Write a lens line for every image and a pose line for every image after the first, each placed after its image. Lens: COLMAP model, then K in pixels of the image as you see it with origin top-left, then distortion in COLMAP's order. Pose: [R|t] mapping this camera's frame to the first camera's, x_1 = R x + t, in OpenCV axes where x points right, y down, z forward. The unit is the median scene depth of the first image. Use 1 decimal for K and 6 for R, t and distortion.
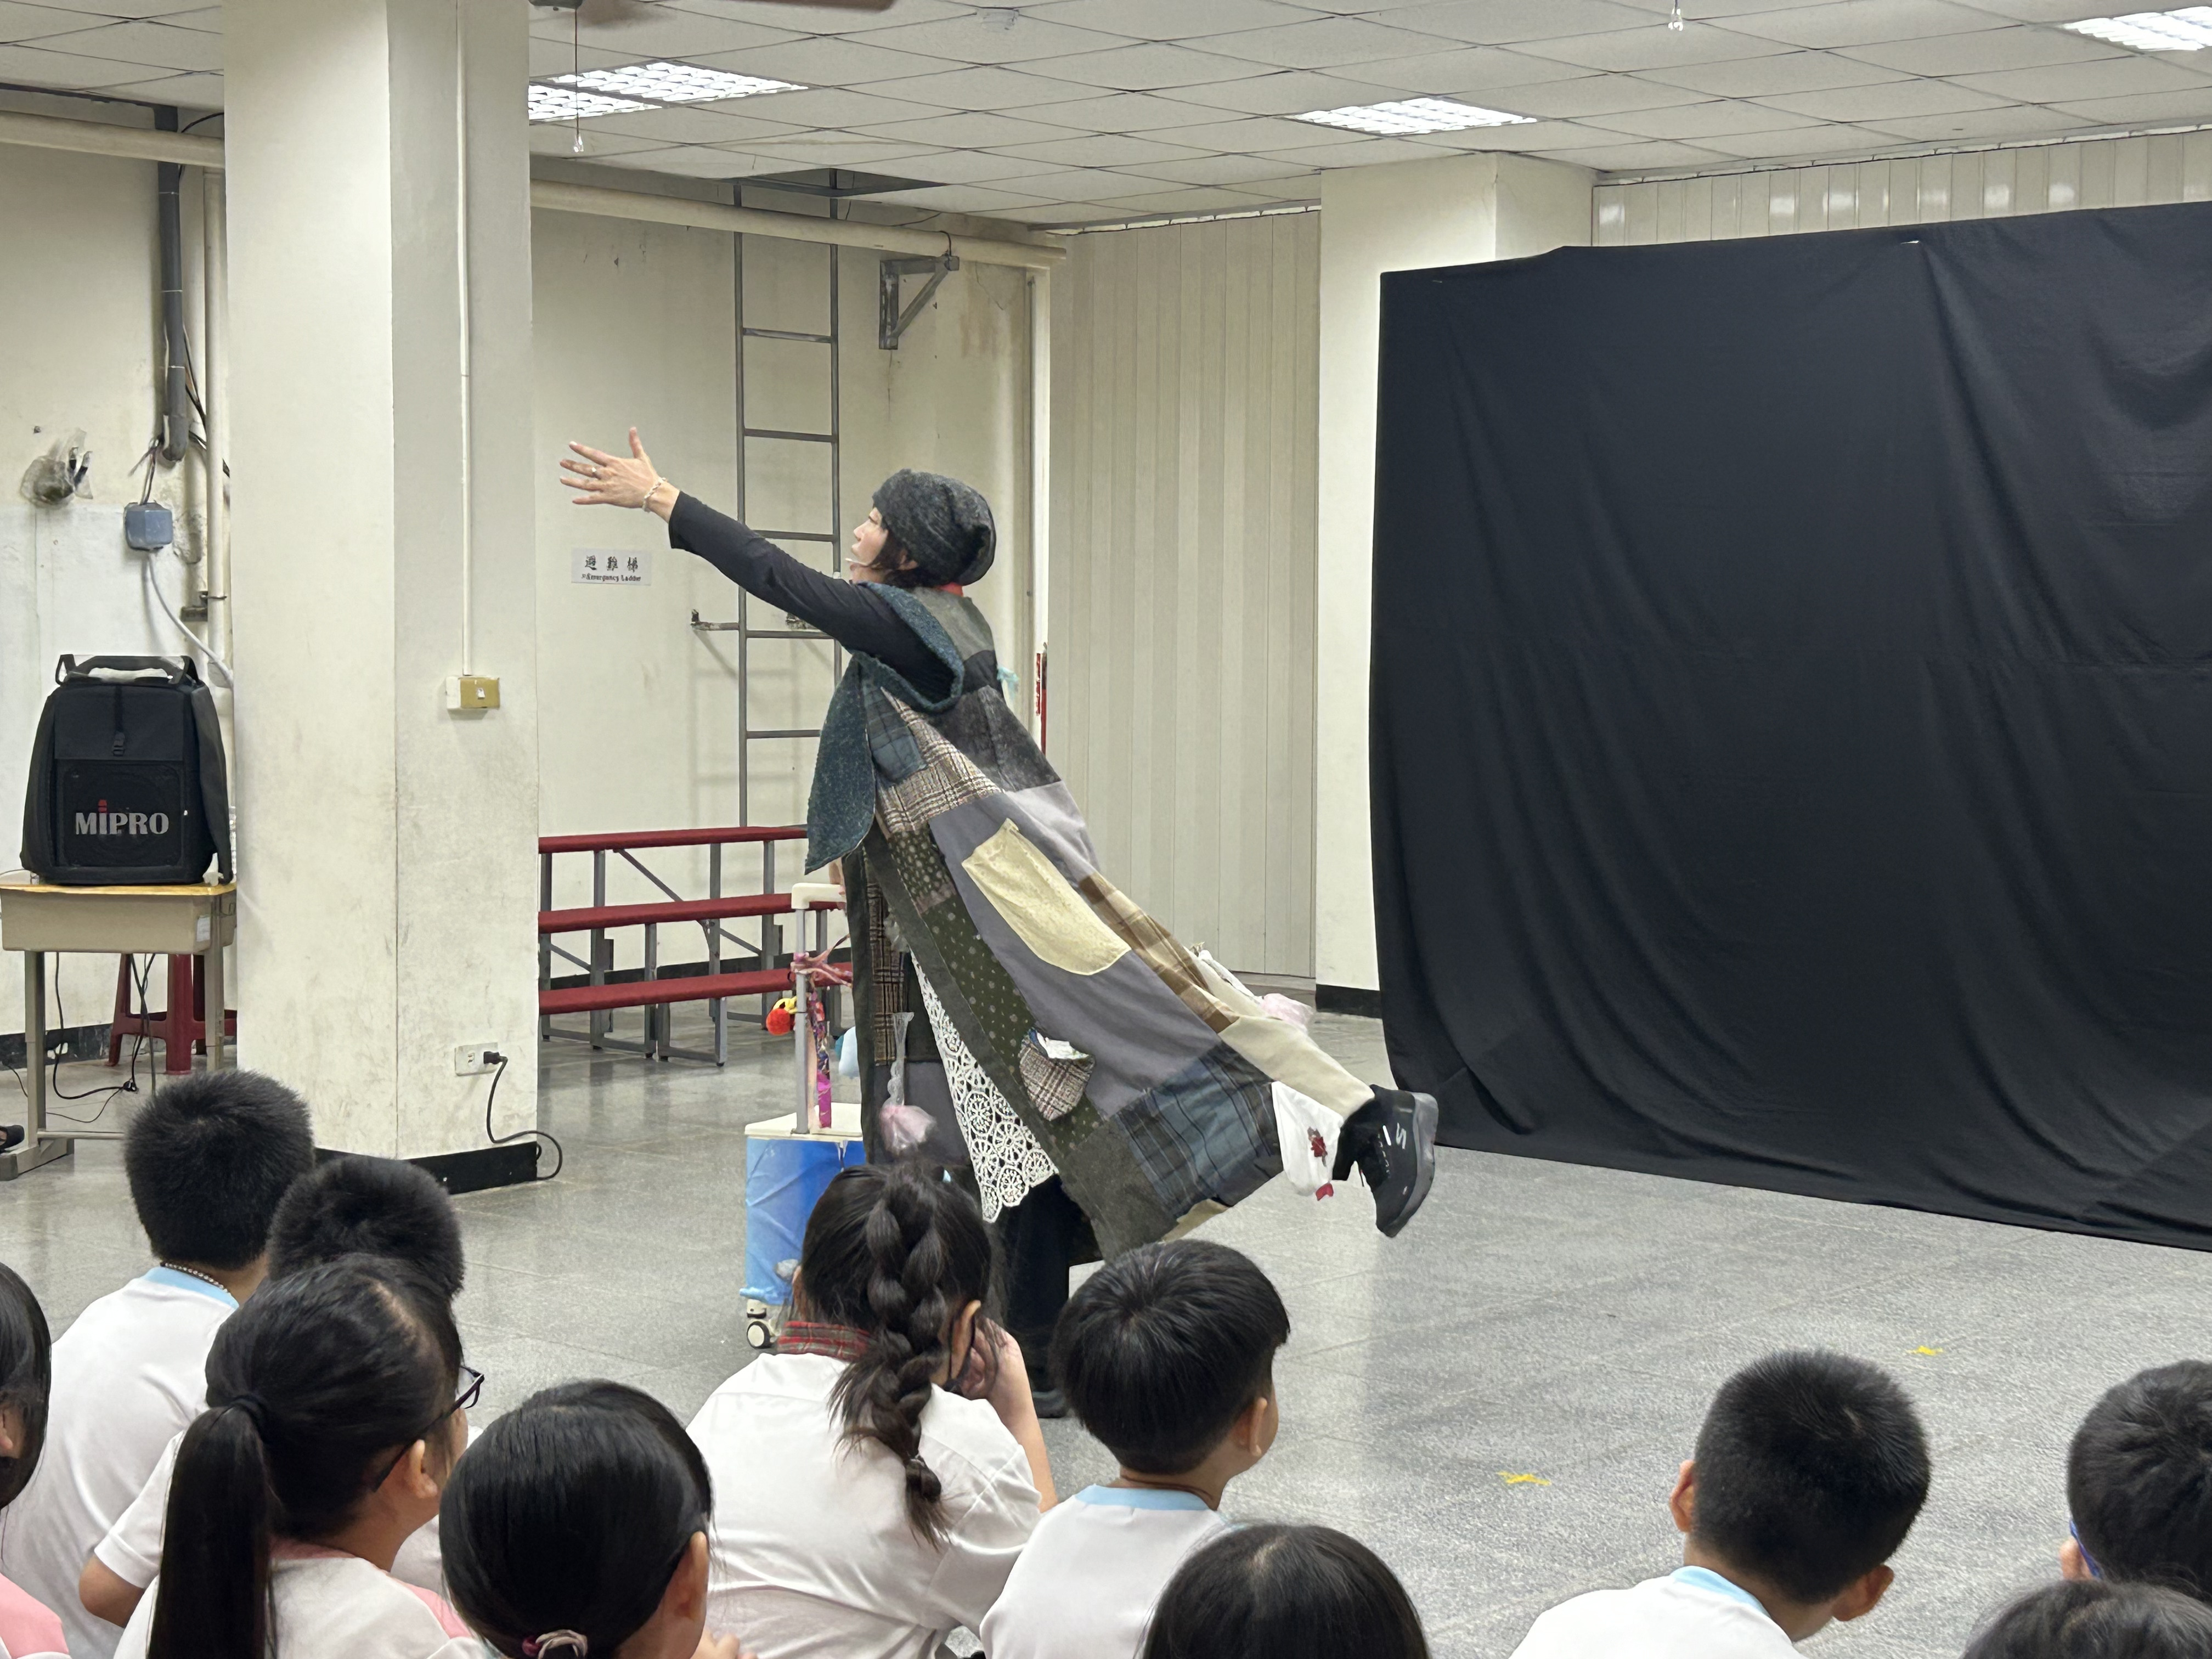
lens RADIAL K [[3520.3, 0, 1058.0], [0, 3520.3, 794.5], [0, 0, 1]] dist [0.183560, -0.894974]
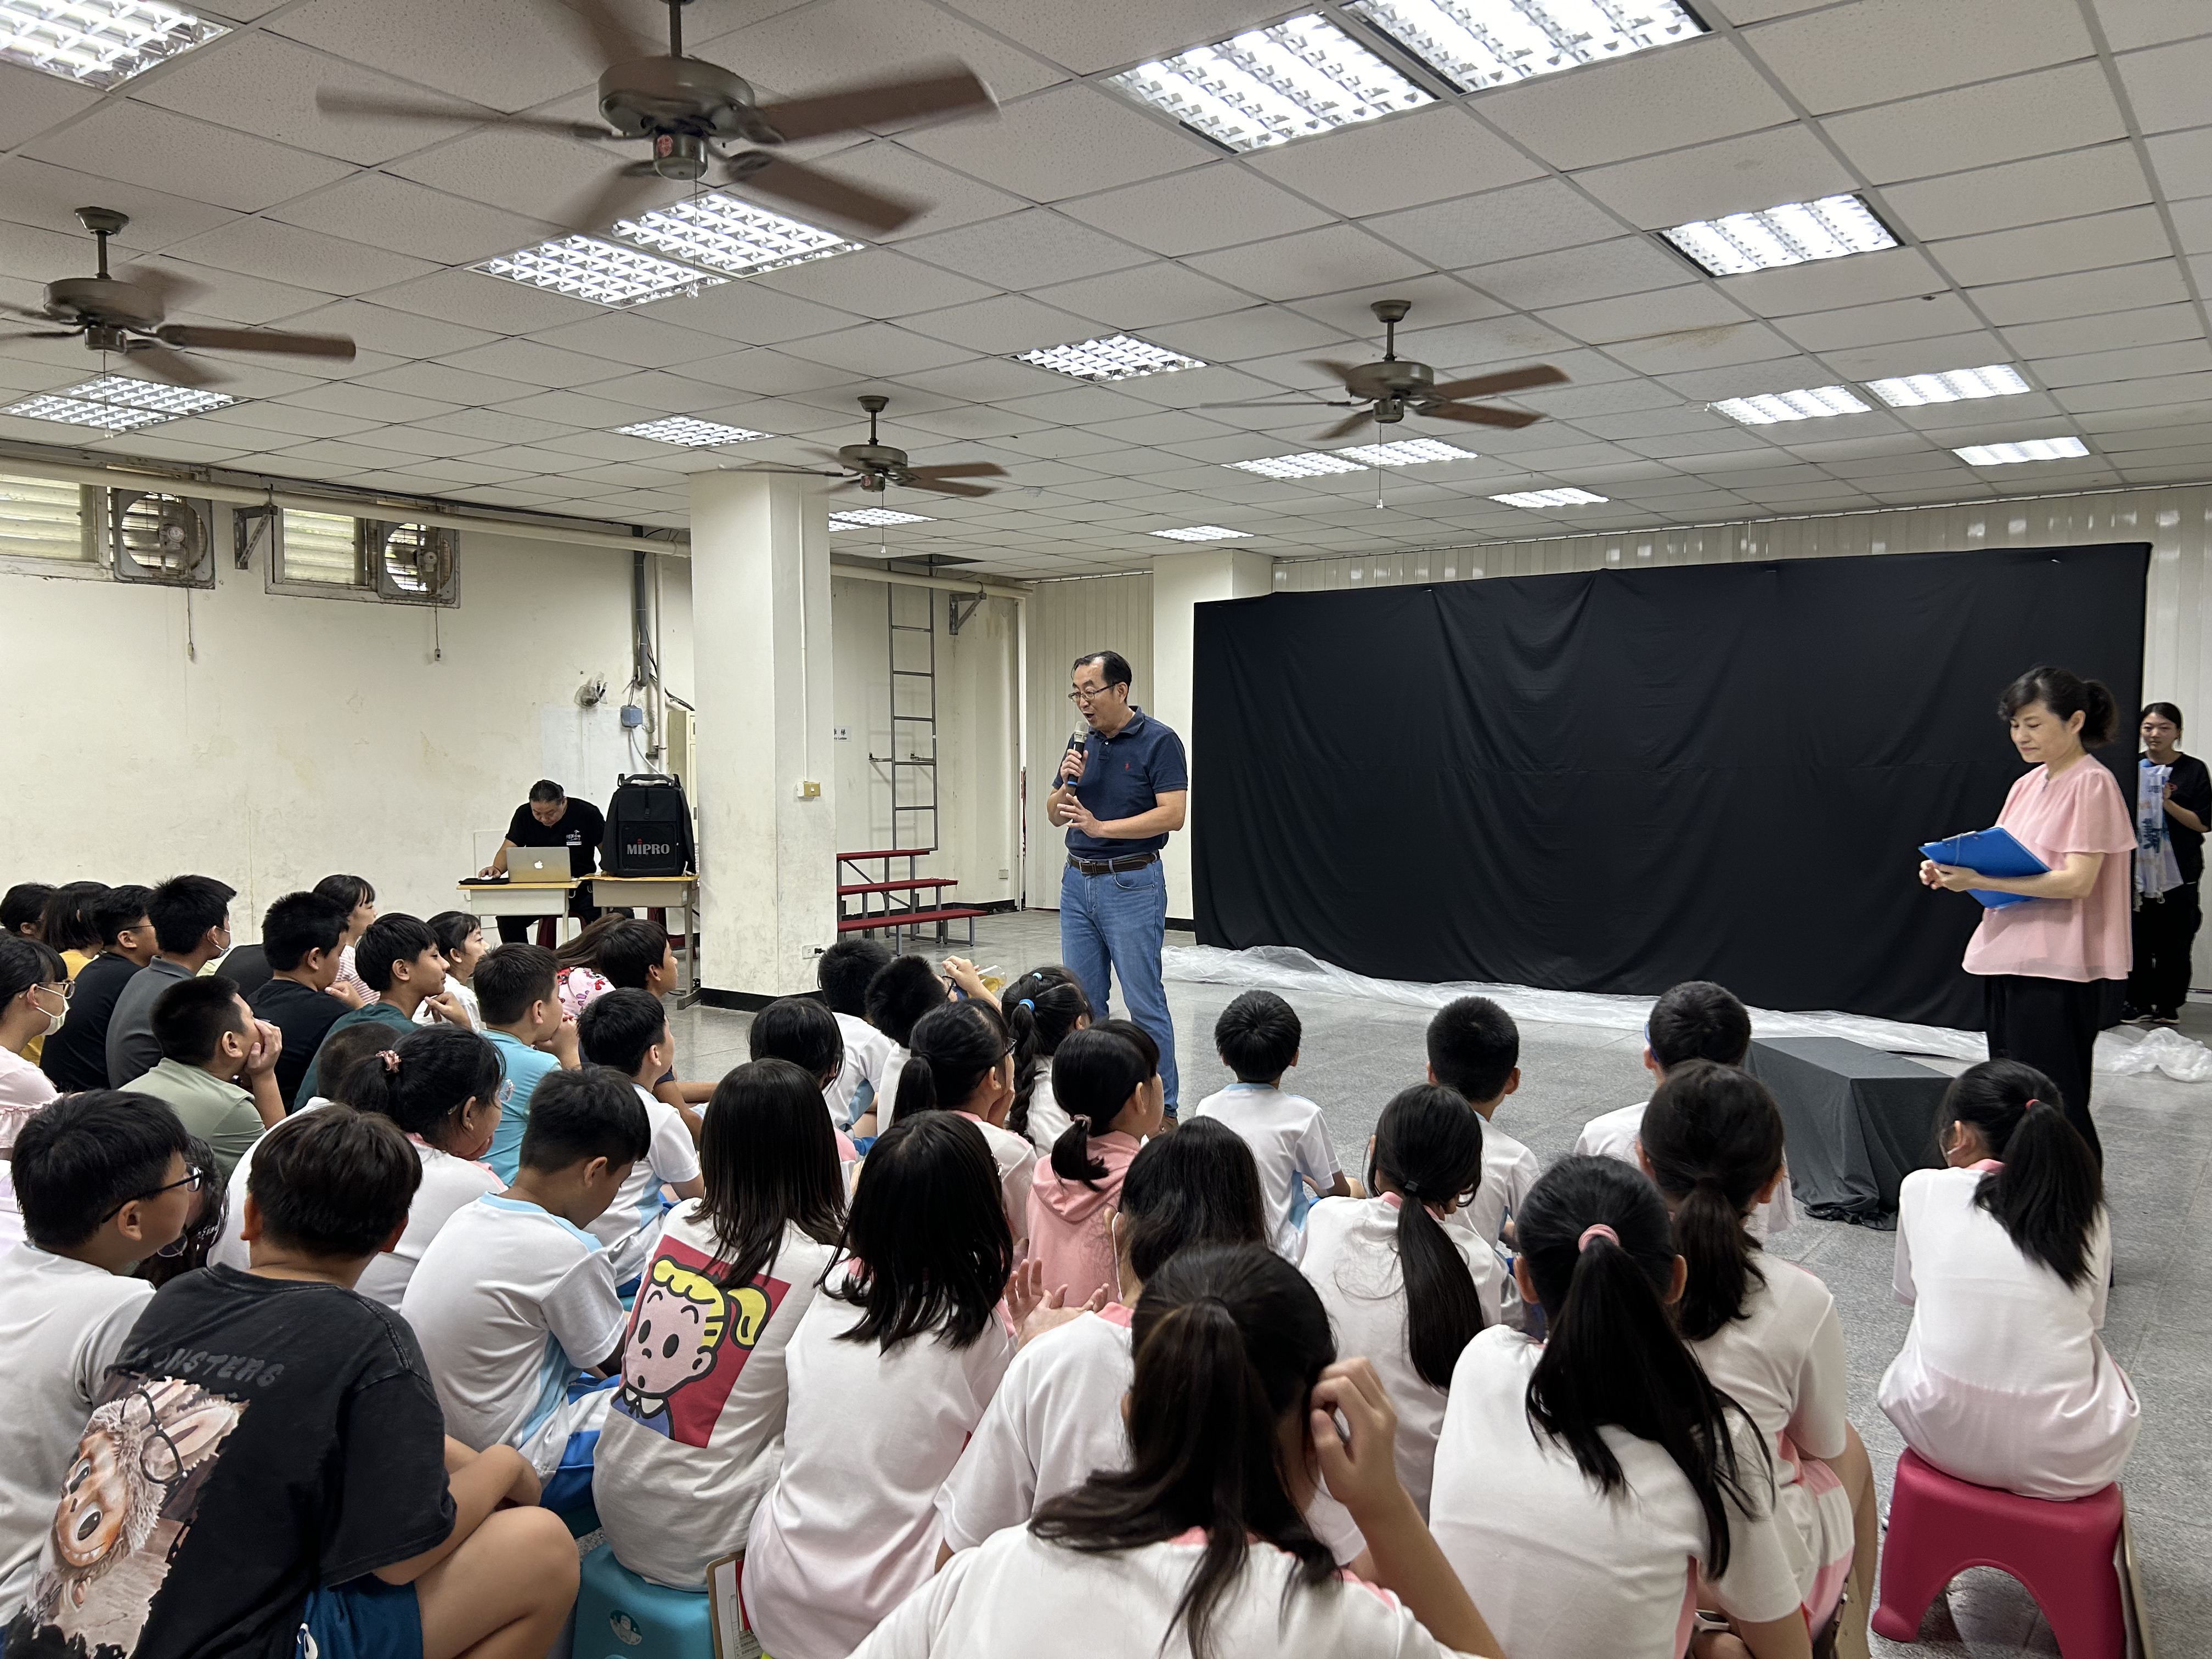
lens RADIAL K [[1657.4, 0, 1111.2], [0, 1657.4, 843.2], [0, 0, 1]] dist [0.052957, -0.064294]
pose [[0.996192, -0.011299, 0.086450, -0.058332], [0.011120, 0.999935, 0.002555, 0.004624], [-0.086473, -0.001584, 0.996253, -0.064882]]
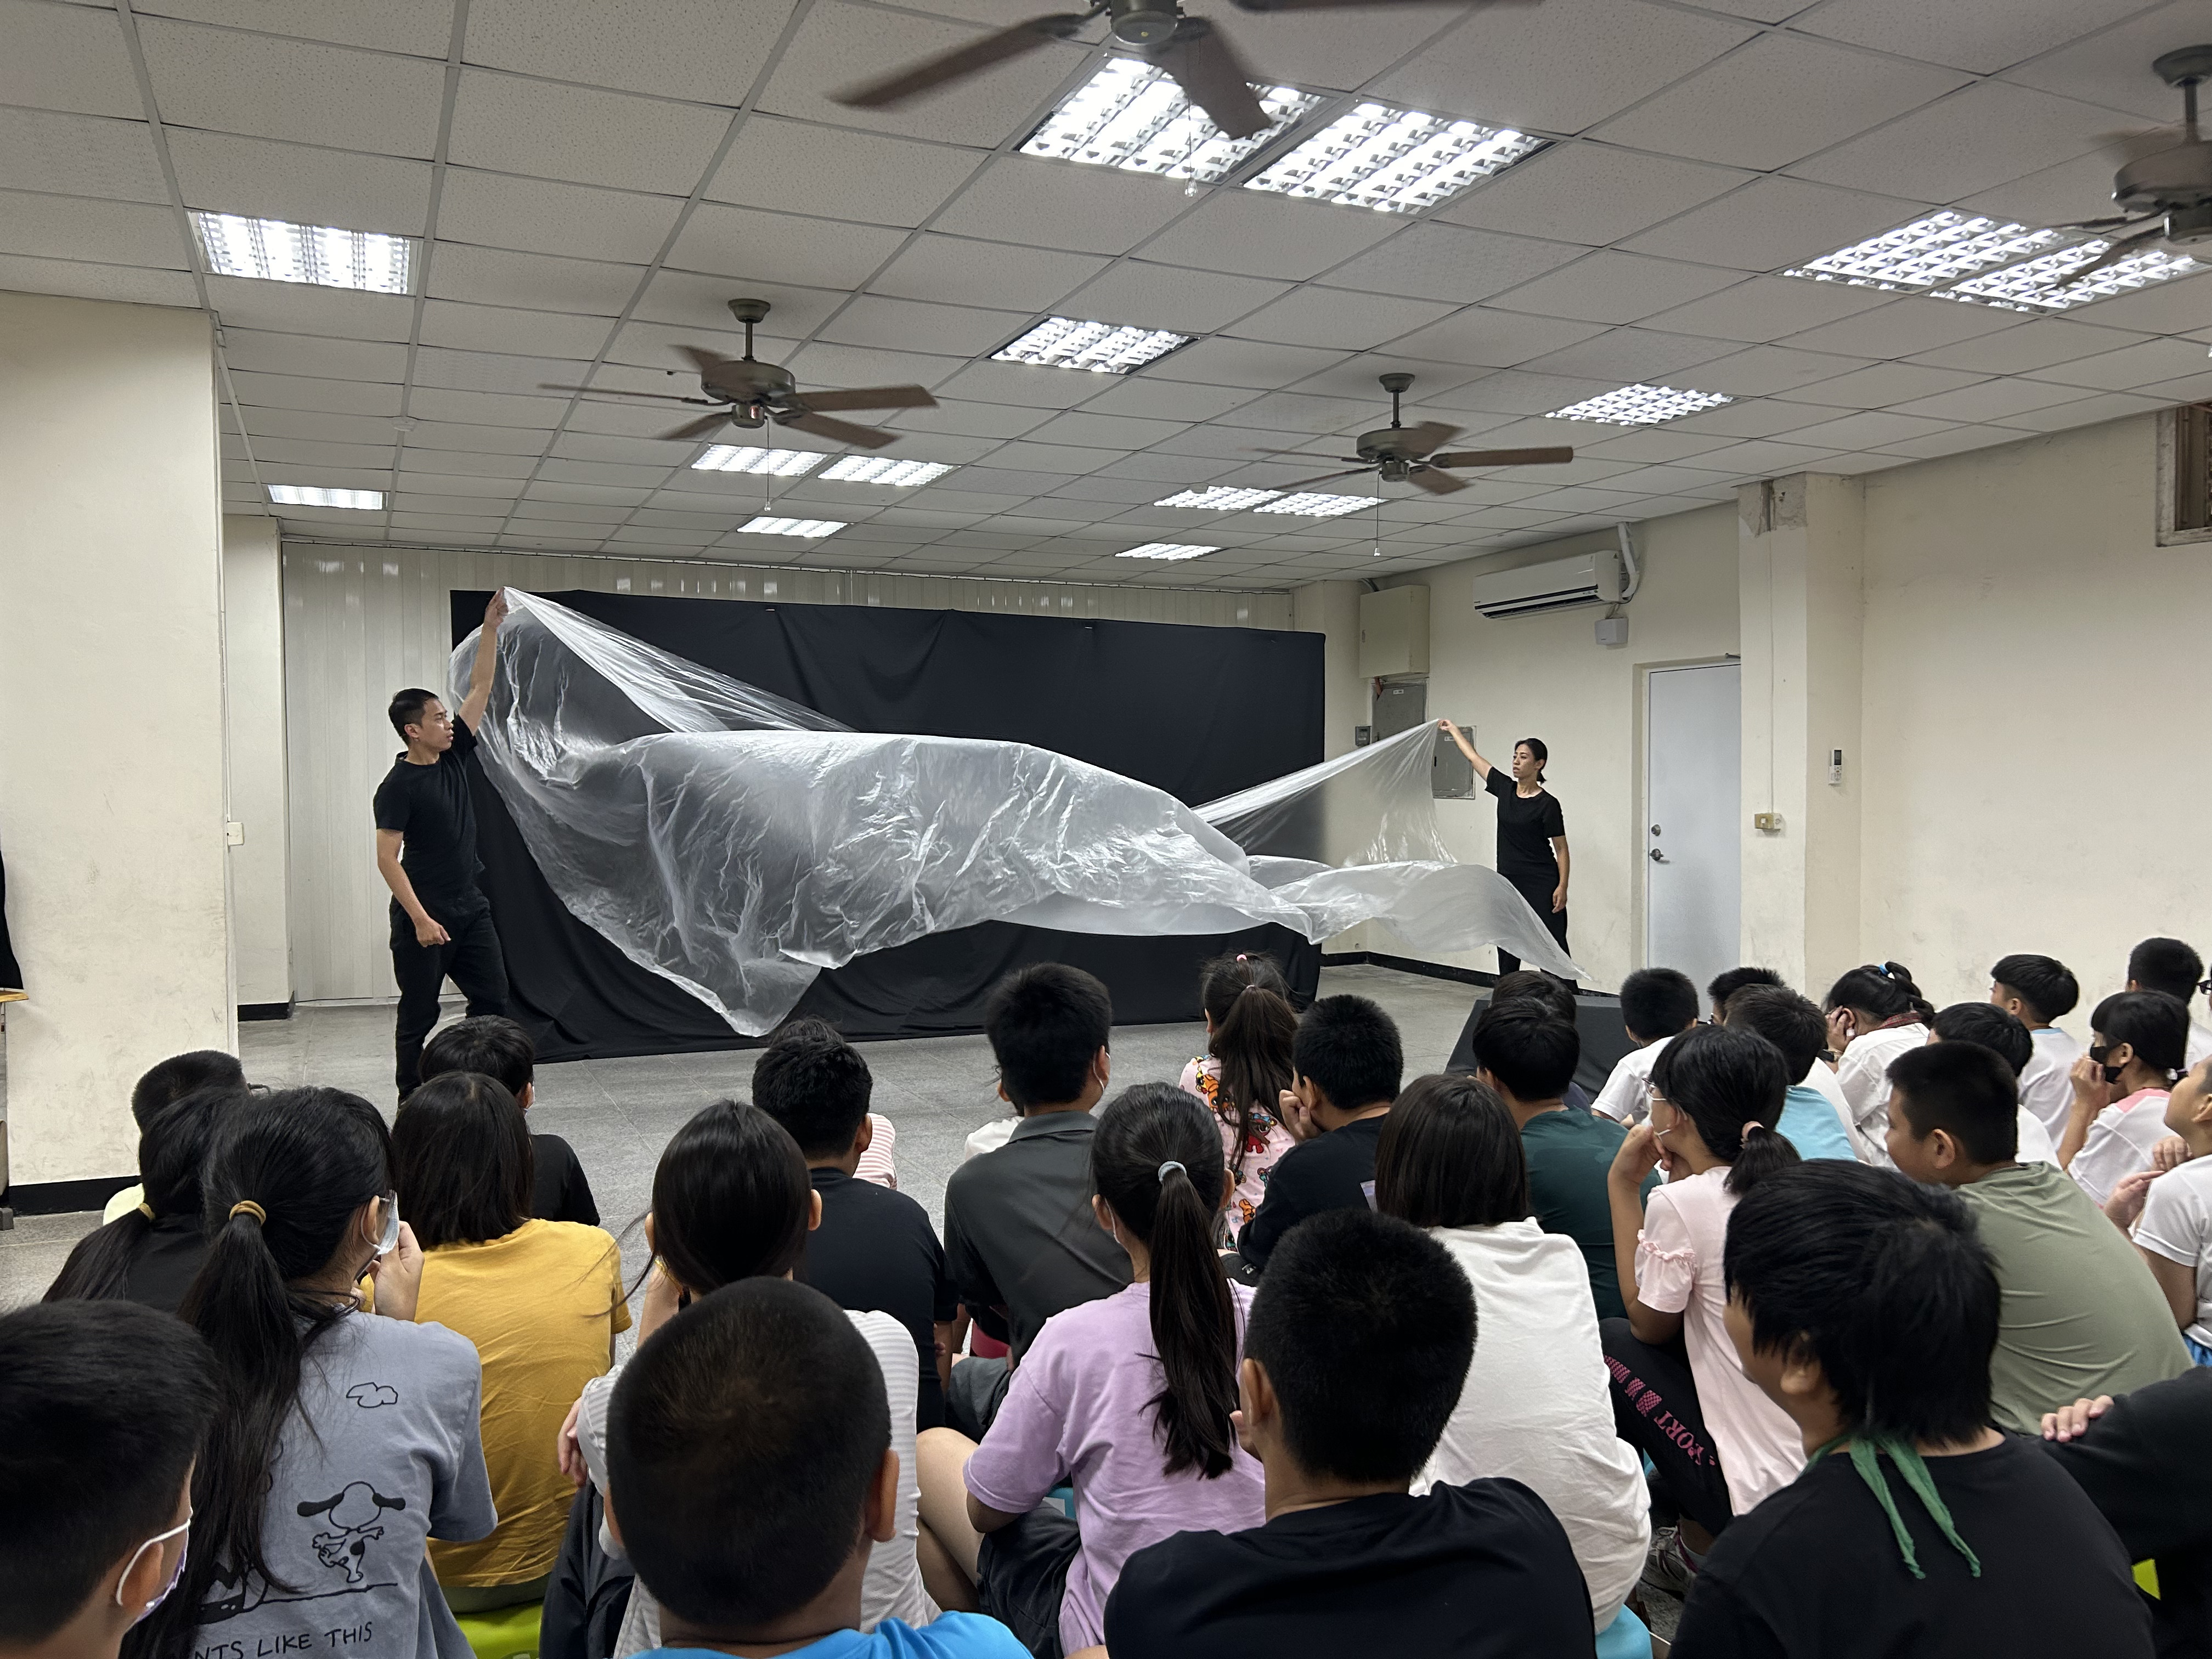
lens RADIAL K [[1656.4, 0, 1044.1], [0, 1656.4, 831.6], [0, 0, 1]] dist [0.007150, 0.001320]
pose [[0.431563, -0.030435, 0.901569, -0.568165], [0.050859, 0.998662, 0.009368, -0.017332], [-0.900648, 0.041810, 0.432533, 0.368601]]
